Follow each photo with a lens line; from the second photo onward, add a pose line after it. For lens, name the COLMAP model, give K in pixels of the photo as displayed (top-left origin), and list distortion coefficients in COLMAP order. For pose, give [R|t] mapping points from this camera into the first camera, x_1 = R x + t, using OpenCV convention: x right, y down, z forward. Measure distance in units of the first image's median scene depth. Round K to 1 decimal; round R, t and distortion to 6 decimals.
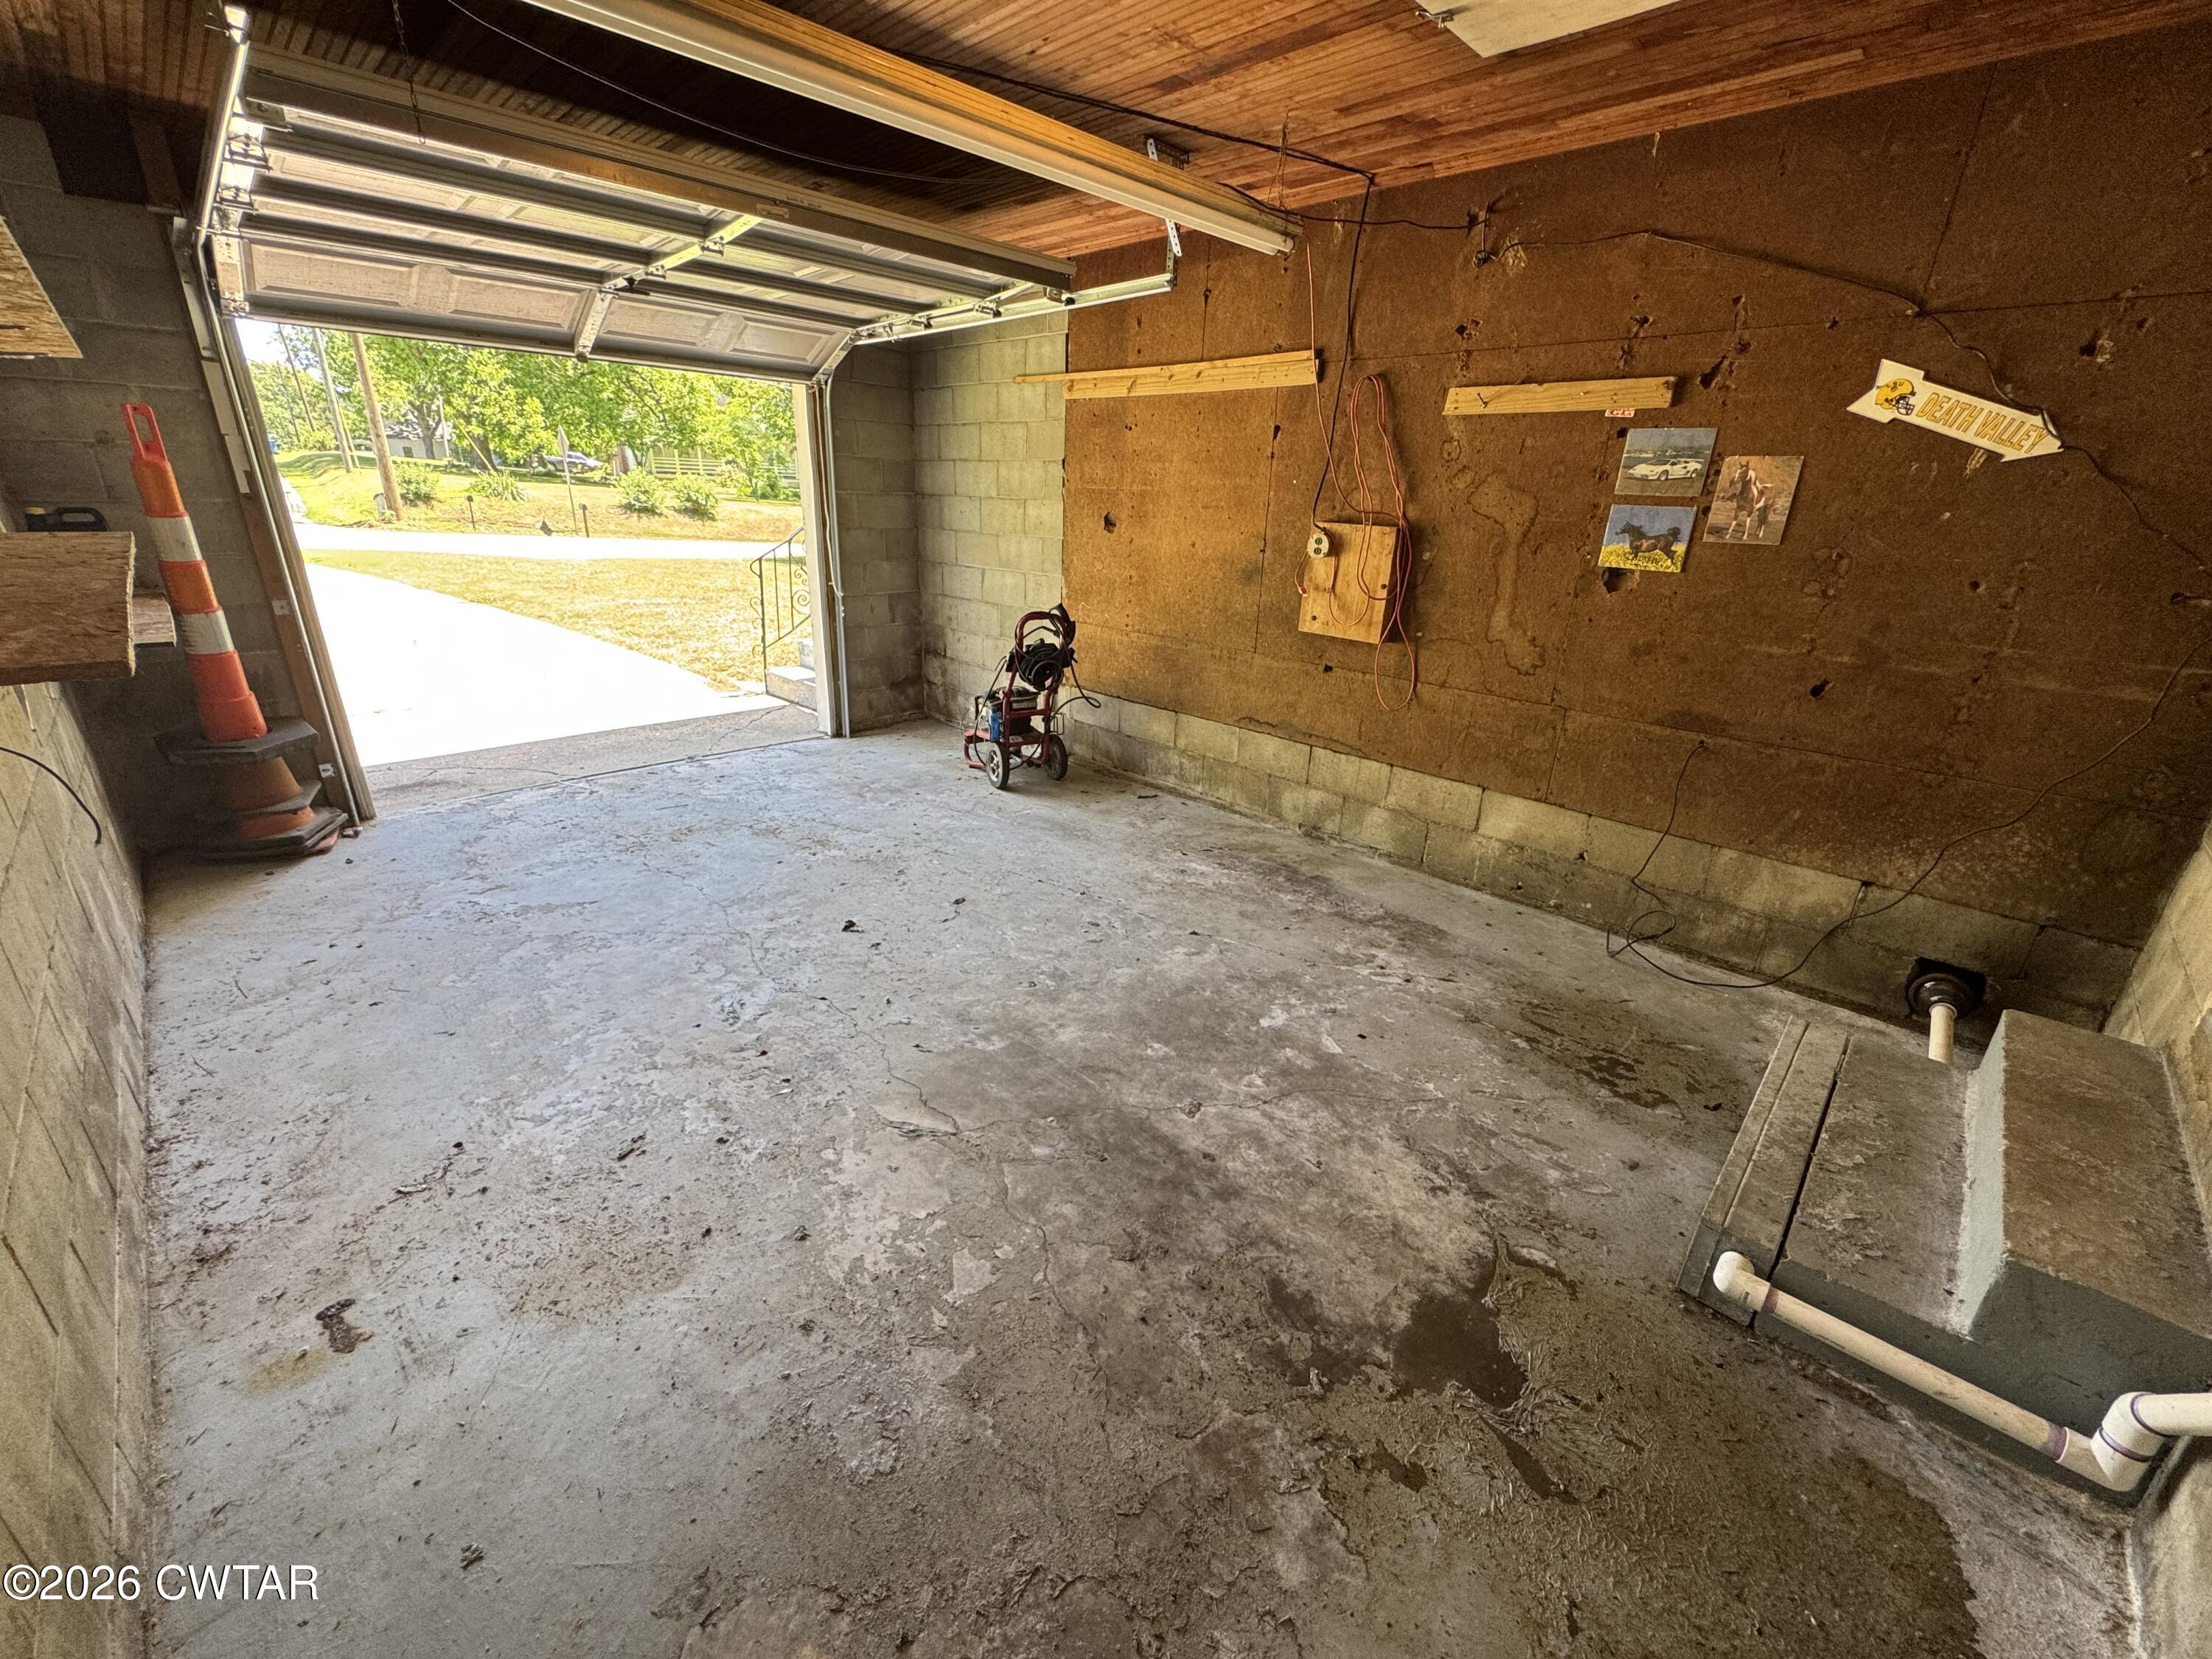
lens RADIAL K [[884.9, 0, 1106.0], [0, 884.9, 829.5], [0, 0, 1]] dist [-0.003065, -0.000393]
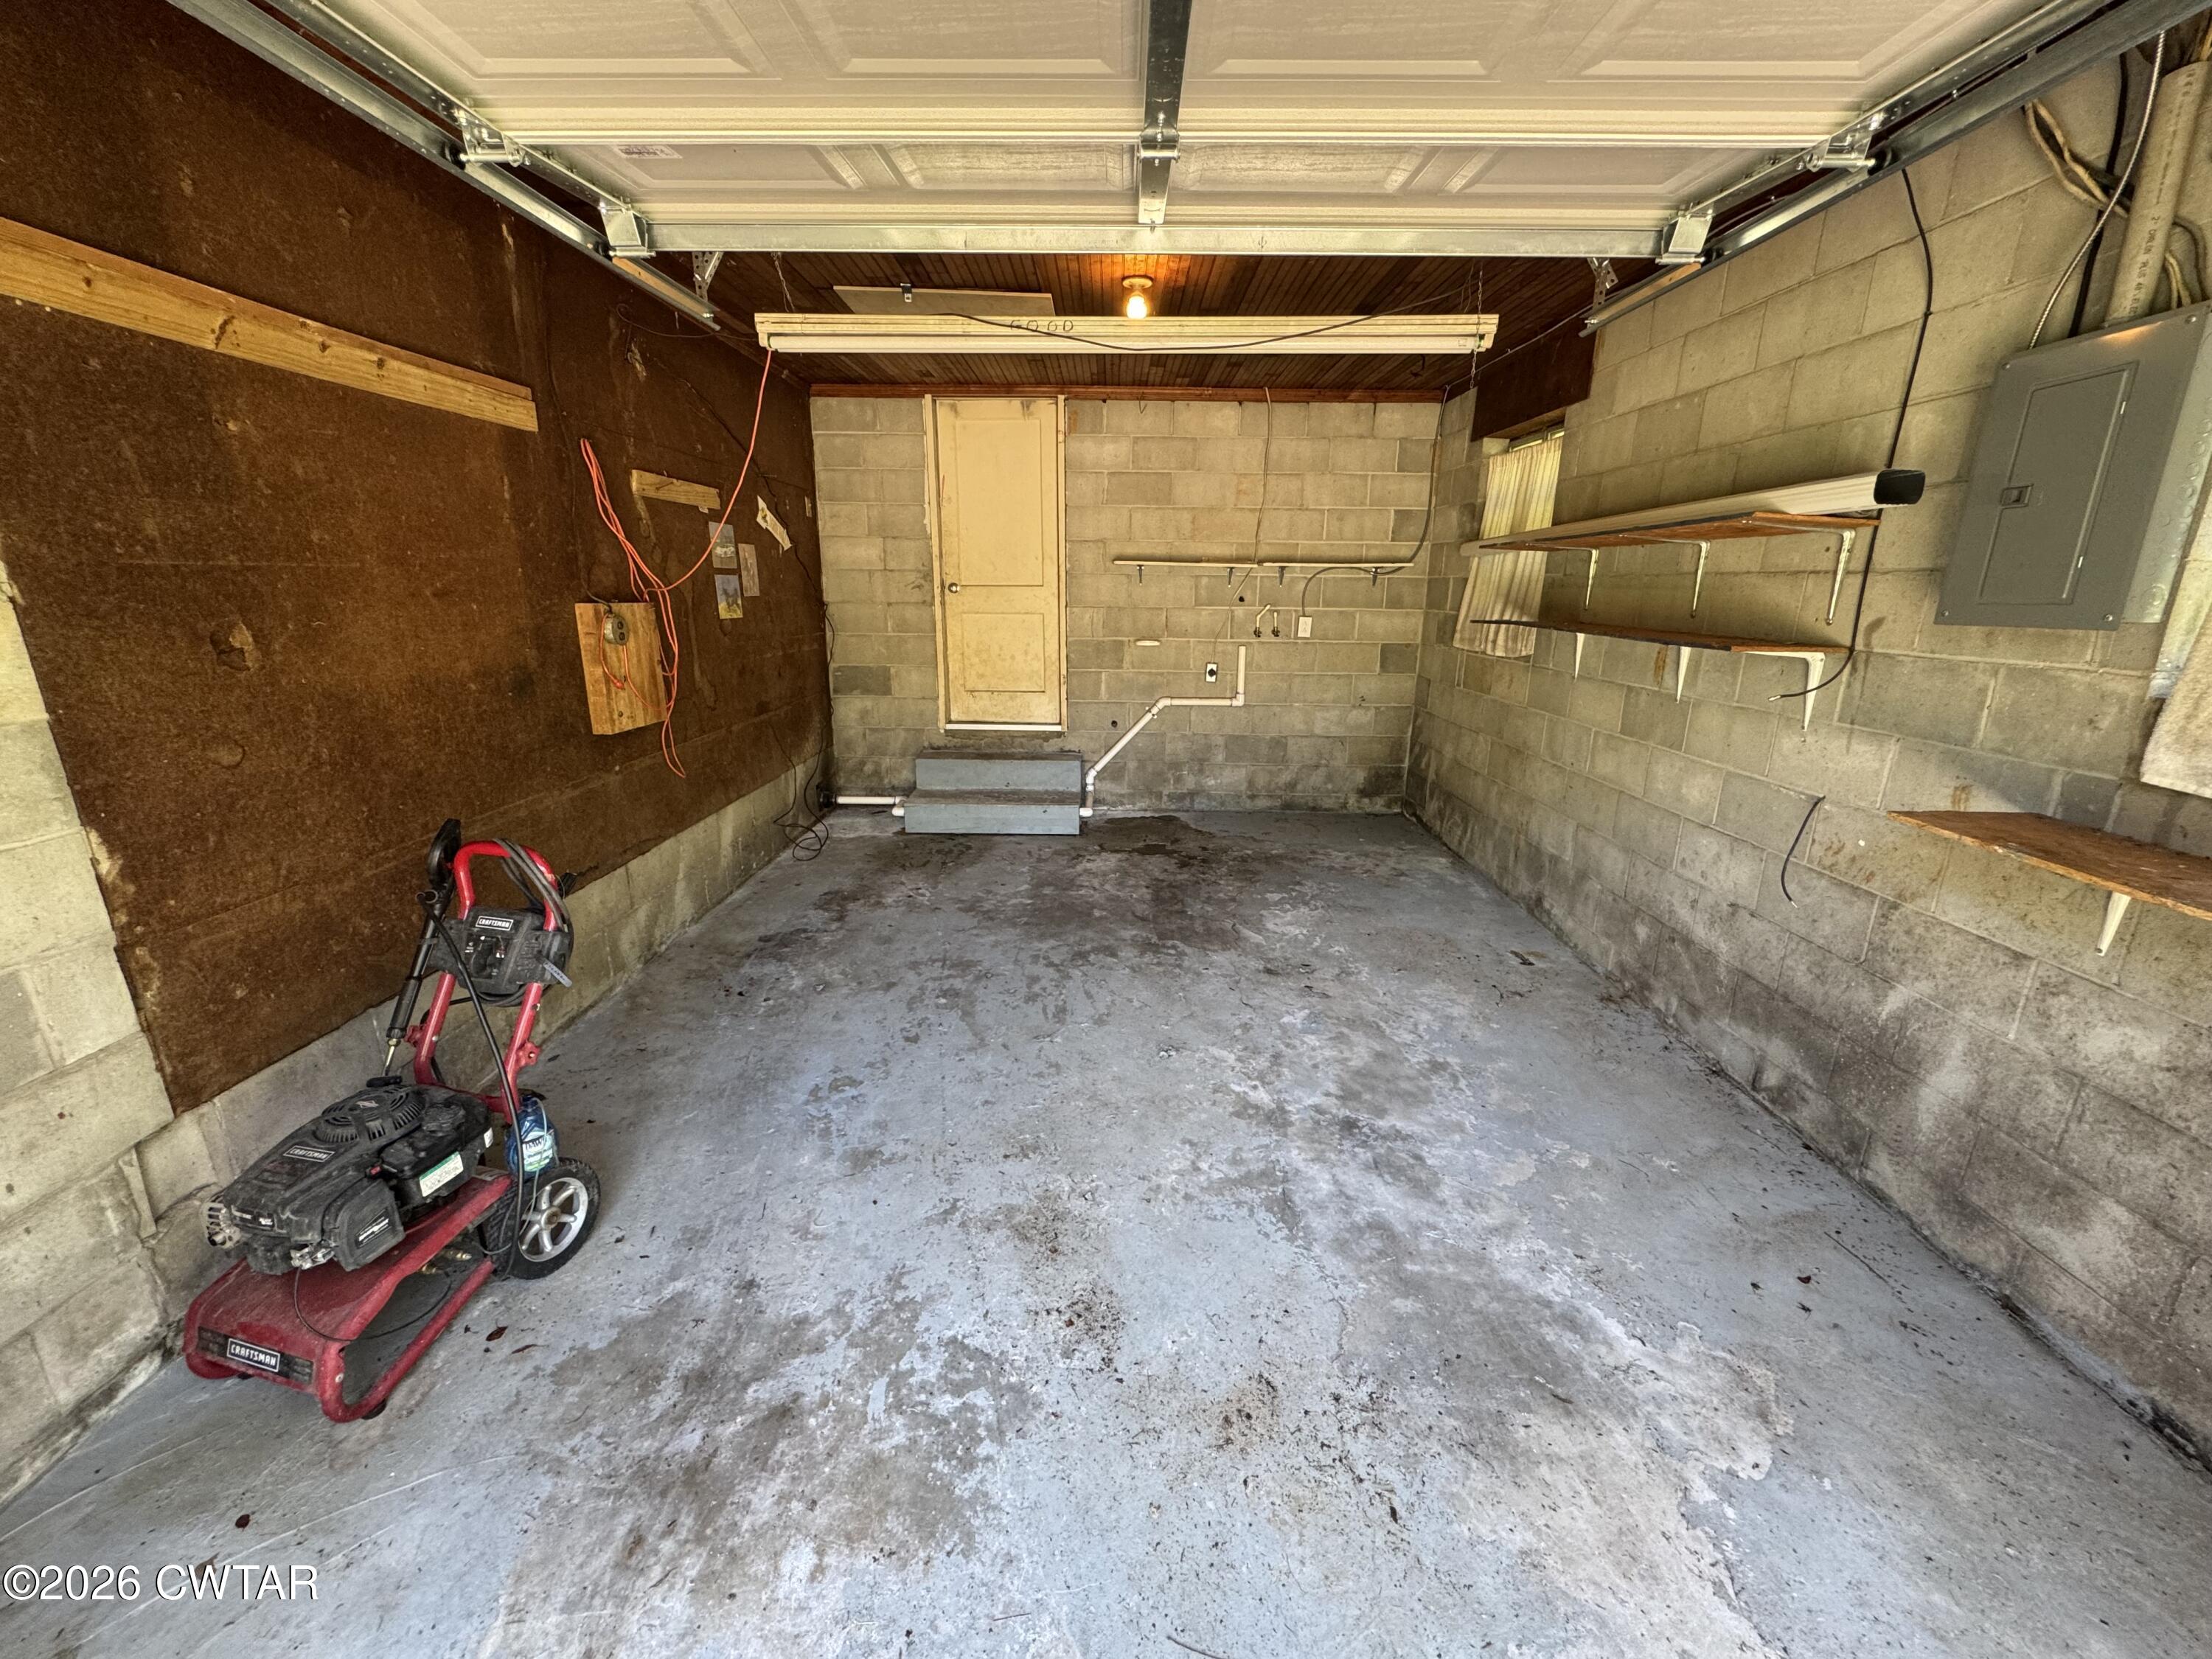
lens RADIAL K [[884.9, 0, 1106.0], [0, 884.9, 829.5], [0, 0, 1]] dist [-0.003065, -0.000393]
pose [[-0.694935, -0.229524, 0.681457, -0.964286], [0.225699, 0.830174, 0.509776, -0.664425], [-0.682734, 0.508065, -0.525114, 1.661745]]
